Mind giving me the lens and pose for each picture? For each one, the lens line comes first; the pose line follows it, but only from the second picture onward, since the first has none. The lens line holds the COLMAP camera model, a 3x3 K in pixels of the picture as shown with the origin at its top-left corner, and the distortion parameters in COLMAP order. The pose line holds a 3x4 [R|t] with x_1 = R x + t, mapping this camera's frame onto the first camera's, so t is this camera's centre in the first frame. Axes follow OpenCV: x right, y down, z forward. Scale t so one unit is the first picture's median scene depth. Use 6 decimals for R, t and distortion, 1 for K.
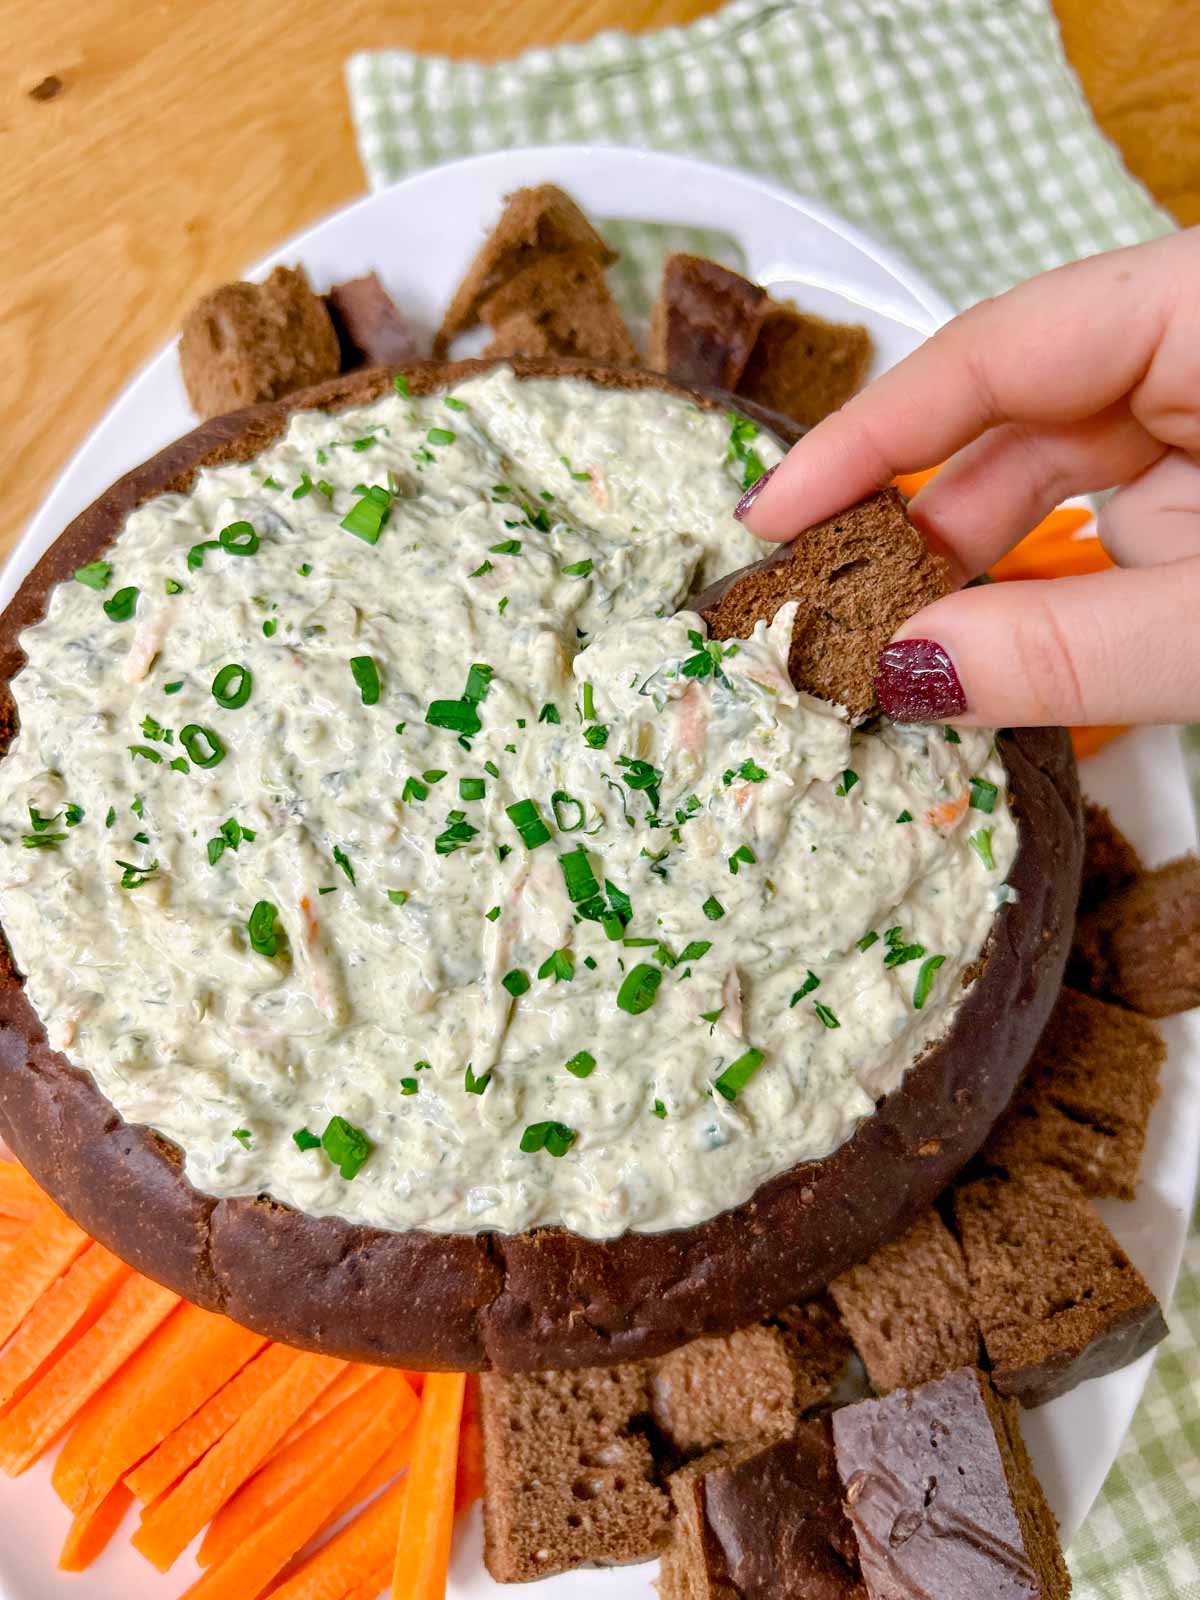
lens RADIAL K [[1258.3, 0, 619.9], [0, 1258.3, 795.9], [0, 0, 1]] dist [0.010338, -0.045634]
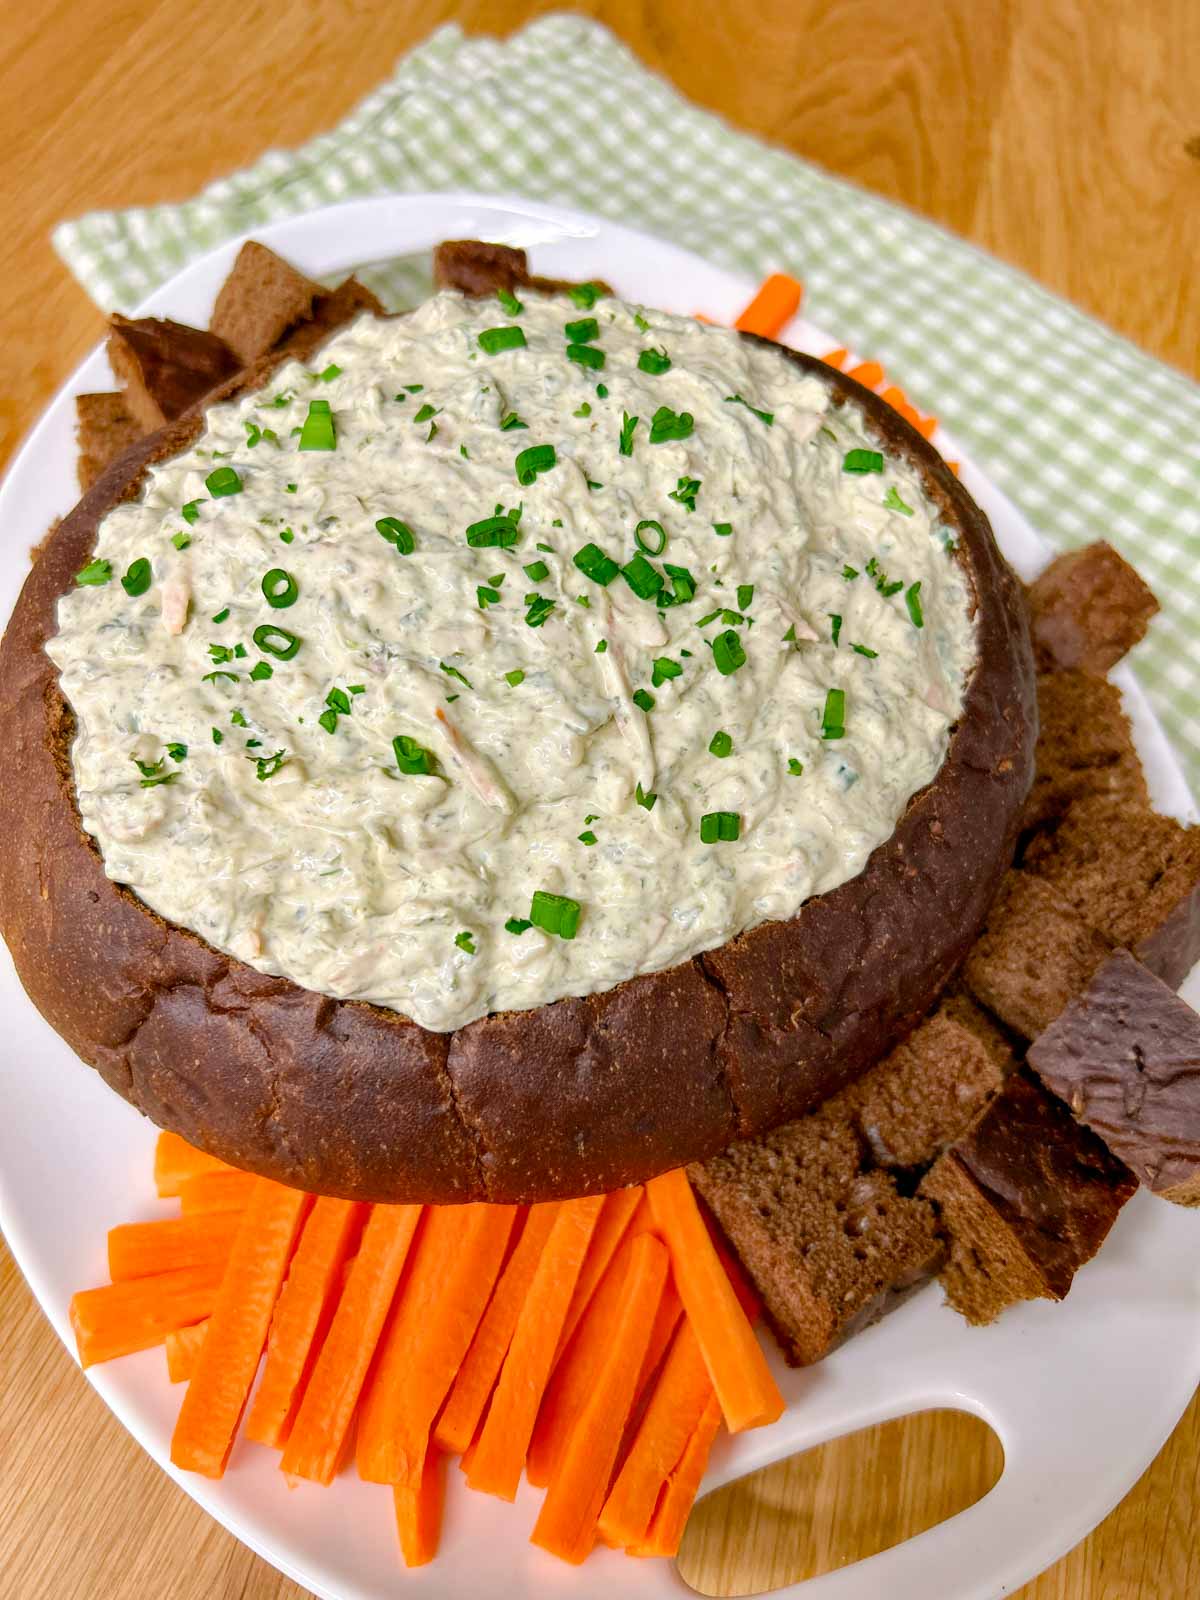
lens RADIAL K [[1267.6, 0, 618.5], [0, 1267.6, 806.6], [0, 0, 1]] dist [0.093891, -0.260662]
pose [[0.905144, -0.373953, 0.202173, -0.296091], [0.399761, 0.910516, -0.105606, 0.275956], [-0.144590, 0.176410, 0.973639, -0.062269]]
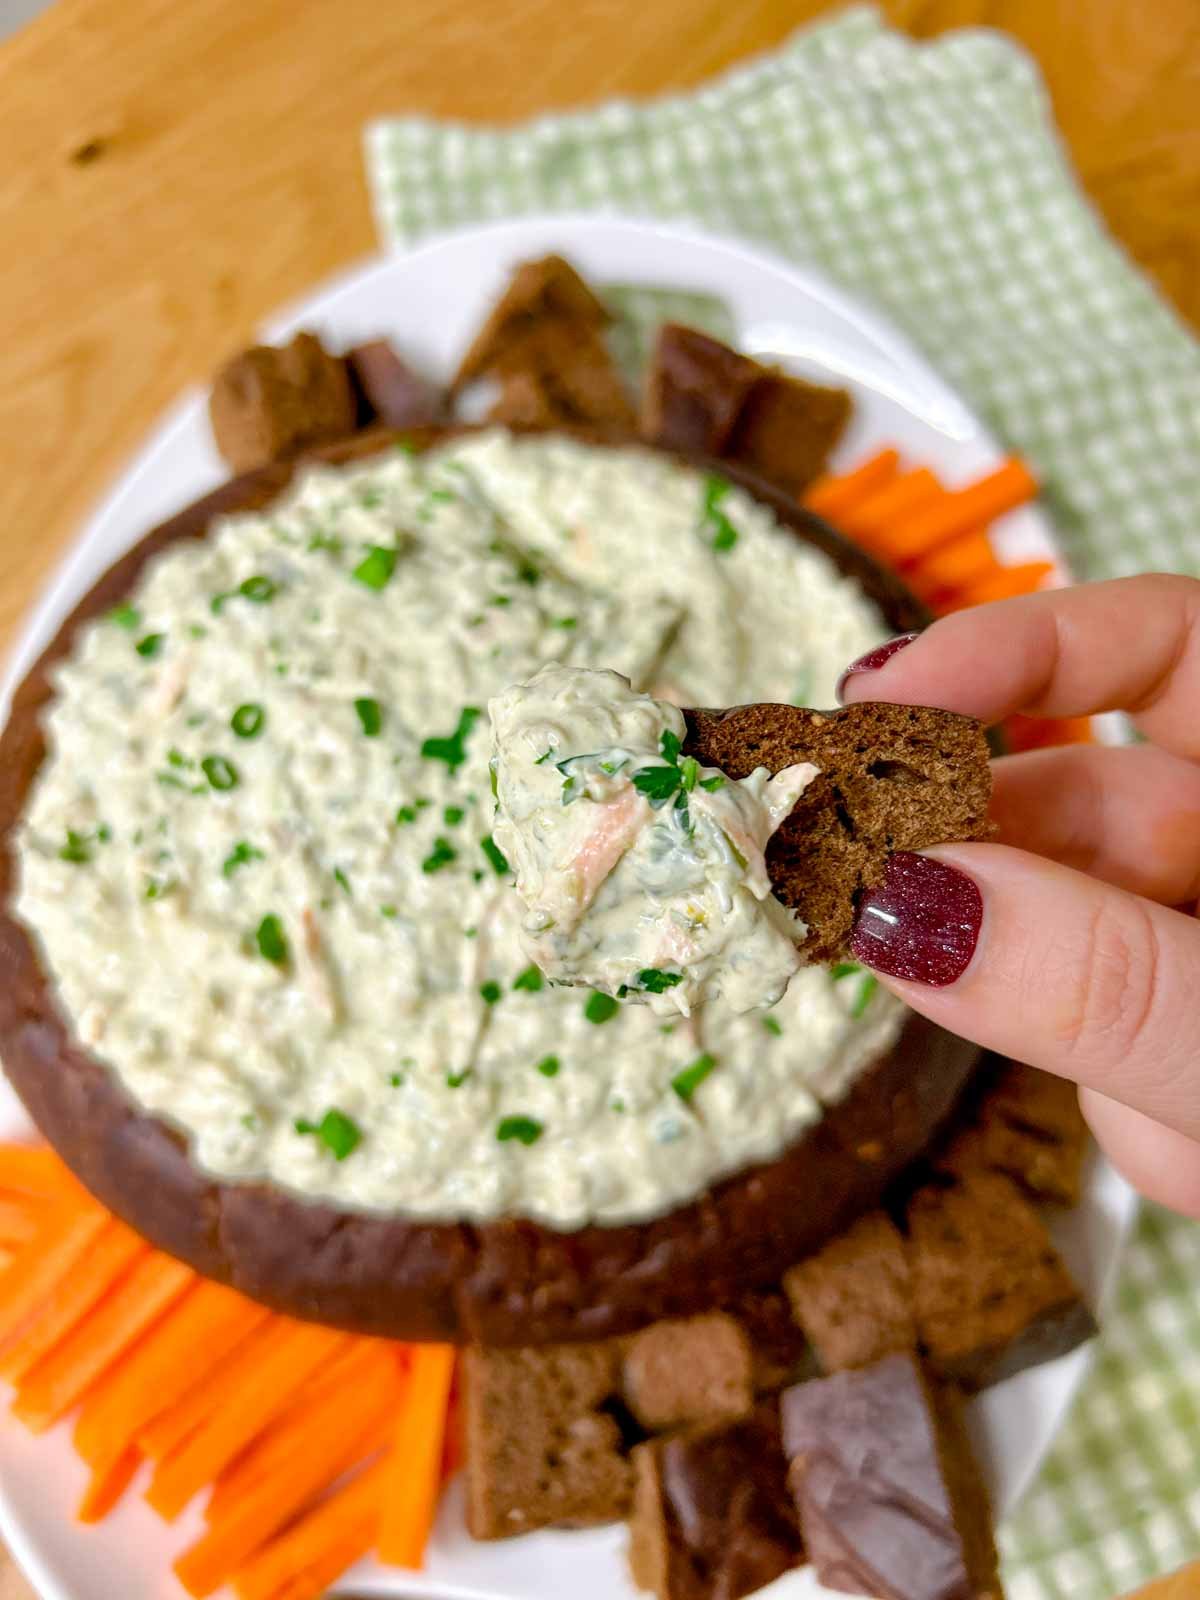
lens RADIAL K [[1267.6, 0, 618.5], [0, 1267.6, 806.6], [0, 0, 1]] dist [0.093891, -0.260662]
pose [[0.999613, 0.014871, -0.023512, 0.045502], [-0.015163, 0.999810, -0.012251, -0.001975], [0.023325, 0.012603, 0.999648, -0.113867]]
